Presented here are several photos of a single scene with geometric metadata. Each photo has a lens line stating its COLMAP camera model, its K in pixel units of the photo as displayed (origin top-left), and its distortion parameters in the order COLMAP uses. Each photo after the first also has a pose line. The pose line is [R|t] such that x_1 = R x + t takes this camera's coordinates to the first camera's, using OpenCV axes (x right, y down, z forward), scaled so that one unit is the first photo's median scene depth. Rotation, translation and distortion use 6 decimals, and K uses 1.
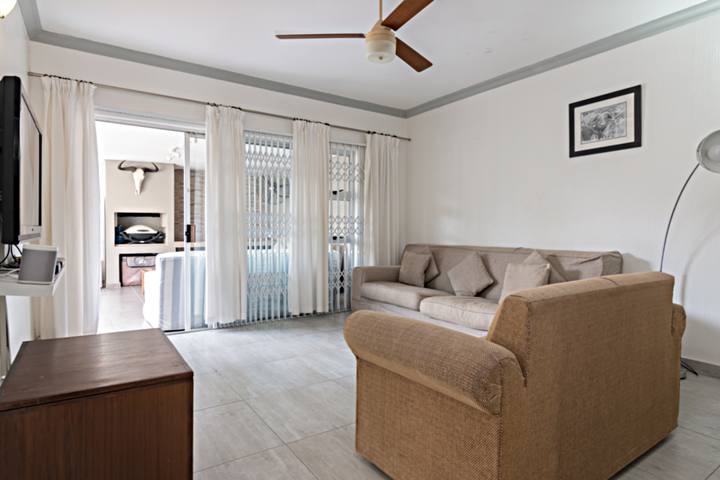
lens RADIAL K [[404.2, 0, 361.3], [0, 404.2, 239.3], [0, 0, 1]] dist [-0.009226, -0.001231]
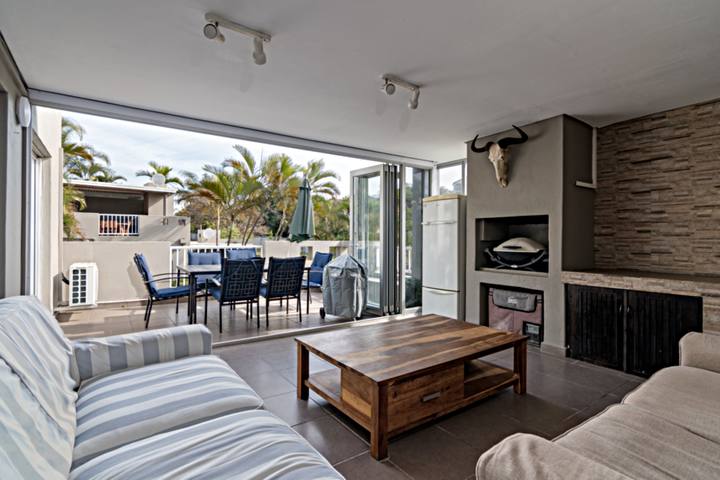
lens RADIAL K [[348.0, 0, 360.0], [0, 348.0, 238.9], [0, 0, 1]] dist [0.000728, 0.000061]
pose [[0.039027, -0.008585, -0.999201, -0.050869], [-0.018001, 0.999795, -0.009294, -0.028516], [0.999076, 0.018350, 0.038865, 0.847100]]
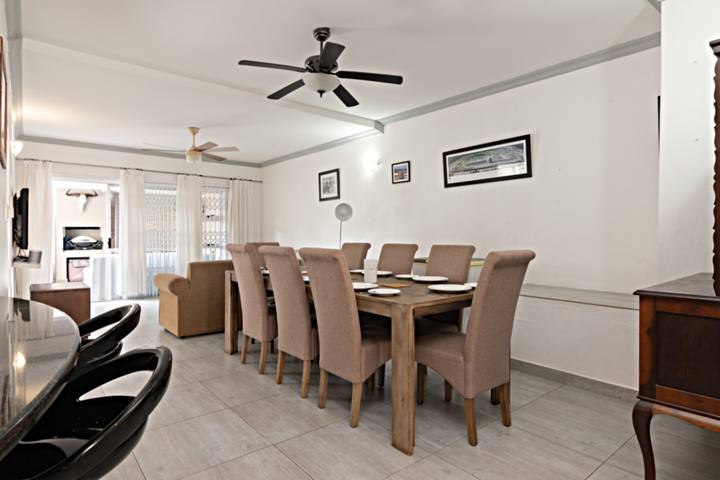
lens RADIAL K [[404.2, 0, 358.6], [0, 404.2, 237.5], [0, 0, 1]] dist [-0.009226, -0.001231]
pose [[0.996237, -0.005985, 0.086465, 0.277260], [0.007451, 0.999834, -0.016639, -0.001447], [-0.086351, 0.017221, 0.996116, -0.460067]]
